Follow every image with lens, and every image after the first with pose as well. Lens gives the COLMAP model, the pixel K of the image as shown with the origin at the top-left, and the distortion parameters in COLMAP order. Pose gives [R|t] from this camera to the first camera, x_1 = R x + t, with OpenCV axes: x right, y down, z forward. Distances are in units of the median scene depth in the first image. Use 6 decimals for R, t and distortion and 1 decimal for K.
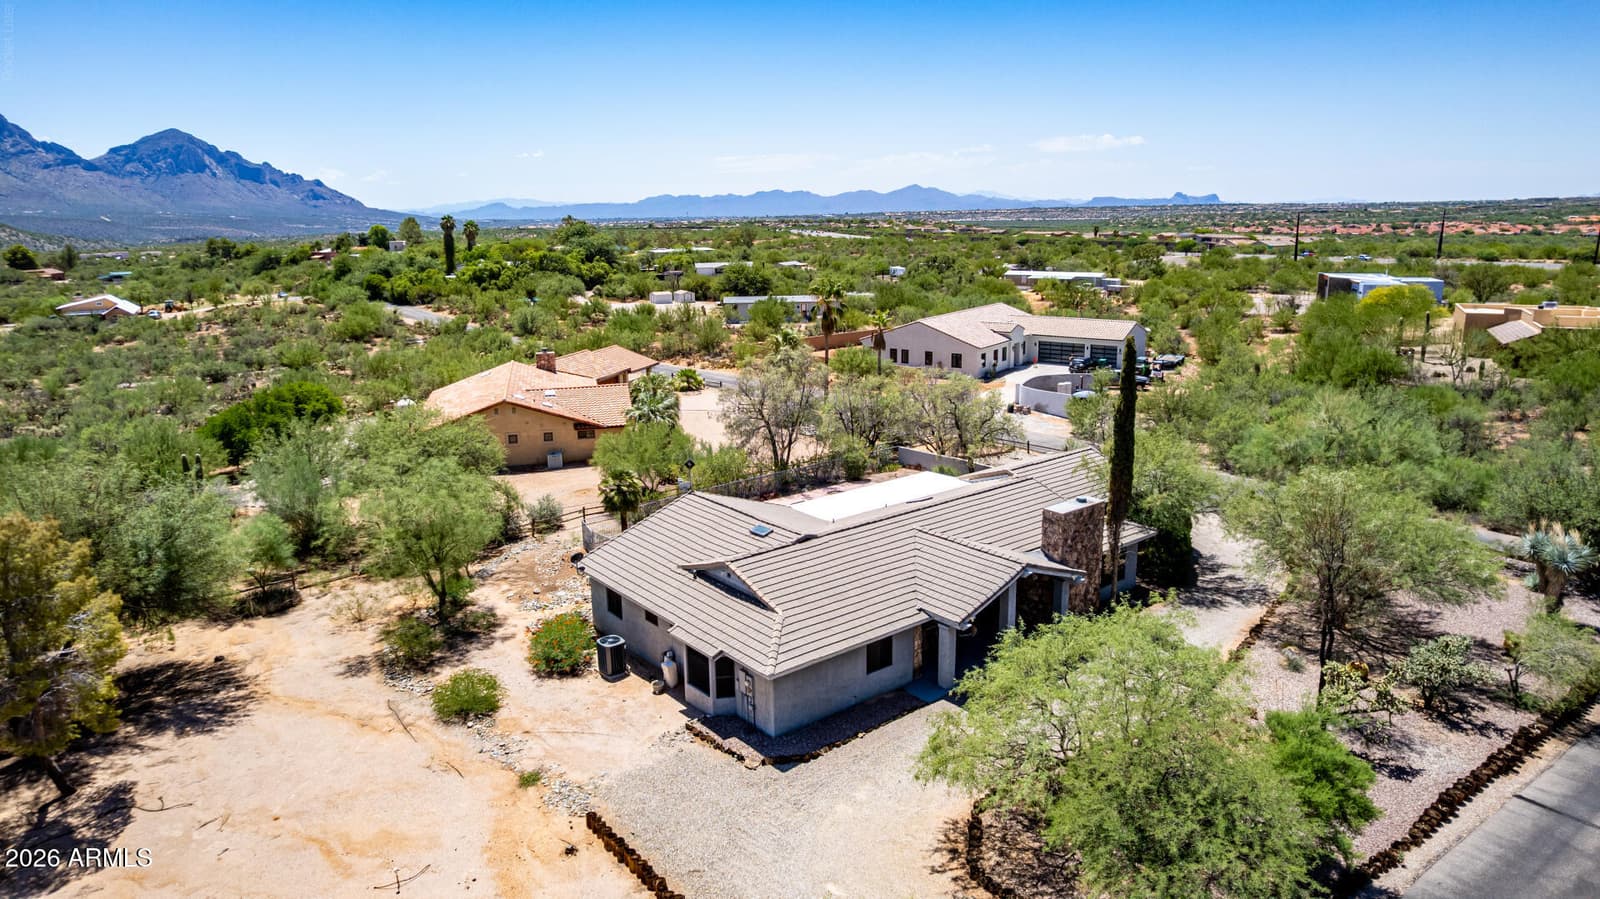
lens RADIAL K [[1021.8, 0, 797.8], [0, 1021.8, 451.3], [0, 0, 1]] dist [-0.073229, 0.064185]
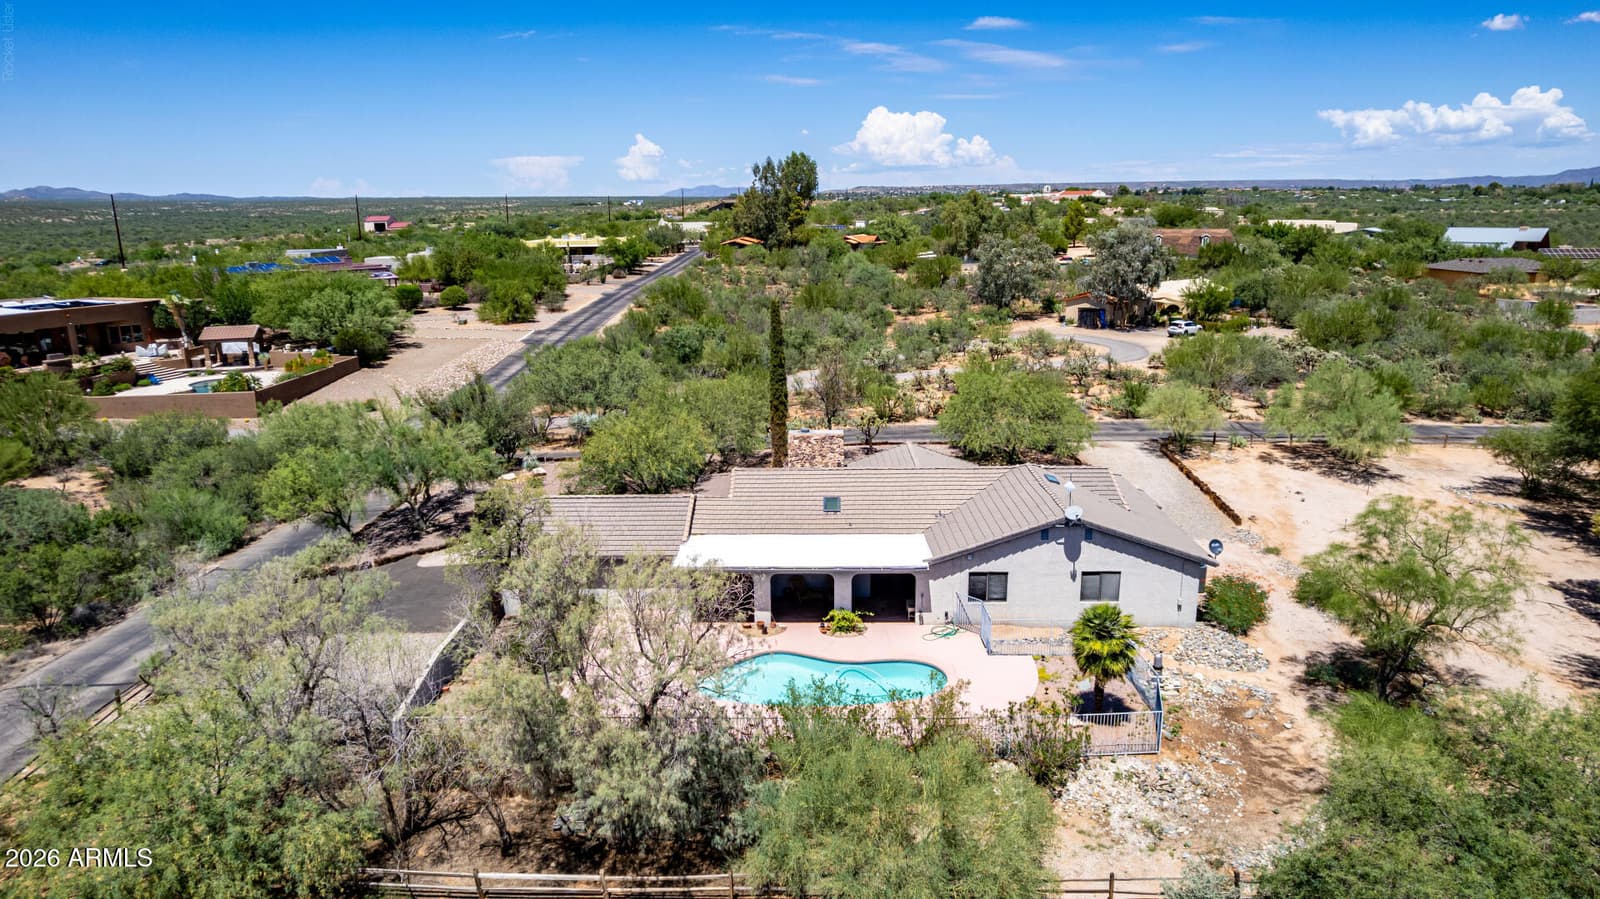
lens RADIAL K [[1021.8, 0, 797.9], [0, 1021.8, 448.3], [0, 0, 1]] dist [-0.073229, 0.064185]
pose [[-0.766634, -0.126301, 0.629540, -0.478521], [0.174012, 0.902901, 0.393051, -0.404602], [-0.618055, 0.410874, -0.670217, 1.755123]]
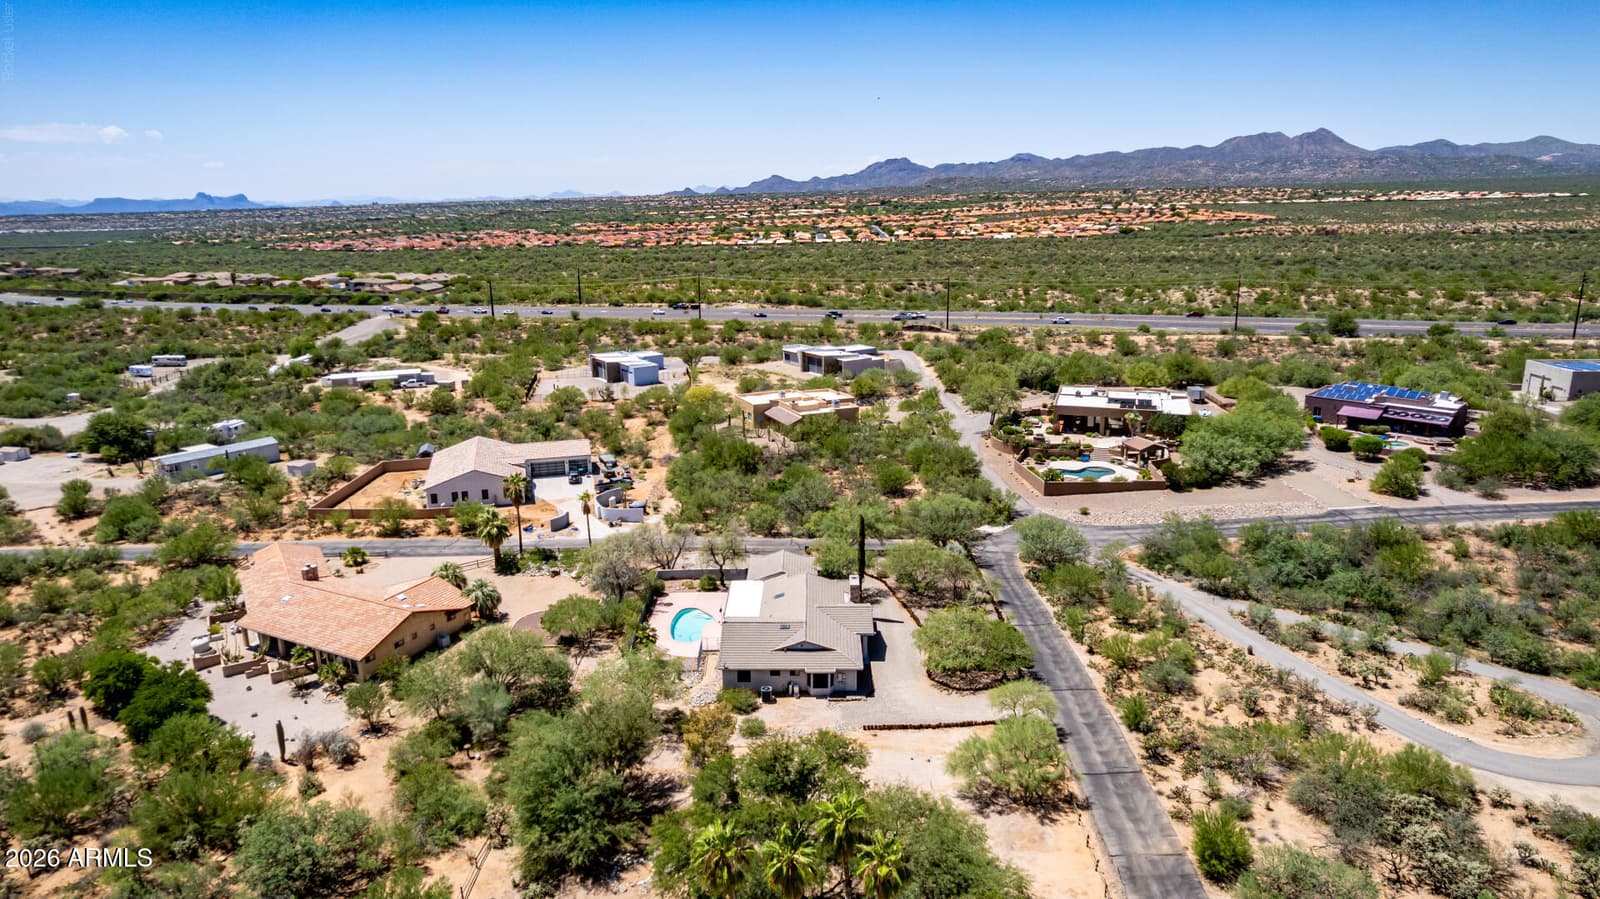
lens RADIAL K [[1021.8, 0, 797.5], [0, 1021.8, 440.1], [0, 0, 1]] dist [-0.073229, 0.064185]
pose [[0.638497, -0.177981, 0.748762, -1.632370], [0.183736, 0.980012, 0.076271, -0.500504], [-0.747371, 0.088875, 0.658436, -0.624365]]
